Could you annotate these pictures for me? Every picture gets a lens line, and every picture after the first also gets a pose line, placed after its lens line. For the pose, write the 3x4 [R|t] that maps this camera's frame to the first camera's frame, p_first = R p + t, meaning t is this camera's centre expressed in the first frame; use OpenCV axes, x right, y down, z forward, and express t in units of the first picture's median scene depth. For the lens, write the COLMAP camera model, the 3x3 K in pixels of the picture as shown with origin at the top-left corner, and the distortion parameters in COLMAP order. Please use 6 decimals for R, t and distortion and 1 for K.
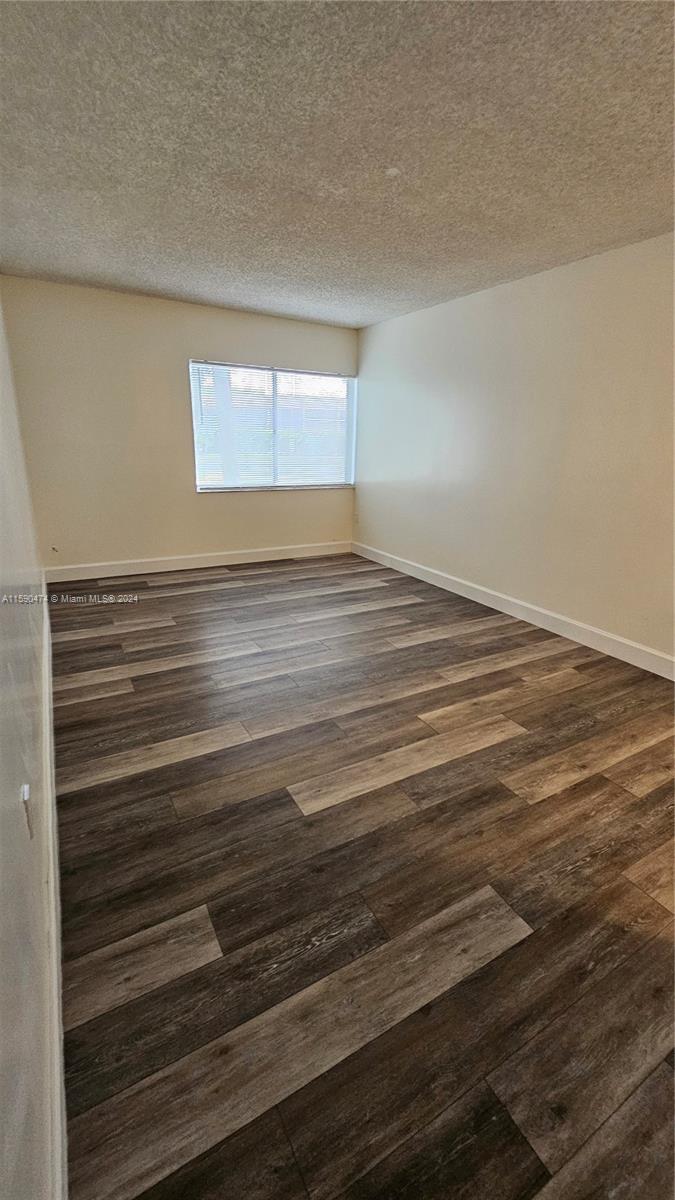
lens RADIAL K [[500.0, 0, 337.5], [0, 500.0, 600.0], [0, 0, 1]] dist [-0.000116, -0.000074]
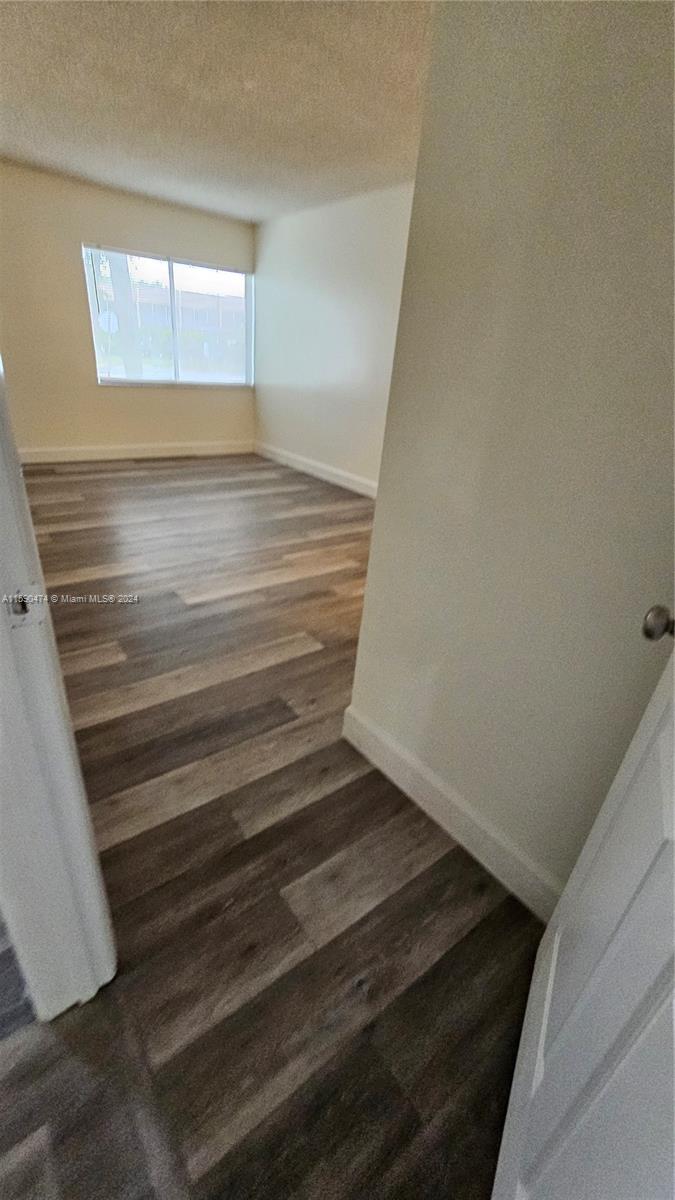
lens RADIAL K [[483.4, 0, 316.1], [0, 483.4, 602.6], [0, 0, 1]] dist [-0.016122, -0.000031]
pose [[0.991802, -0.009892, 0.127401, 0.052415], [-0.012504, 0.984701, 0.173803, 0.078524], [-0.127171, -0.173971, 0.976505, -0.165161]]
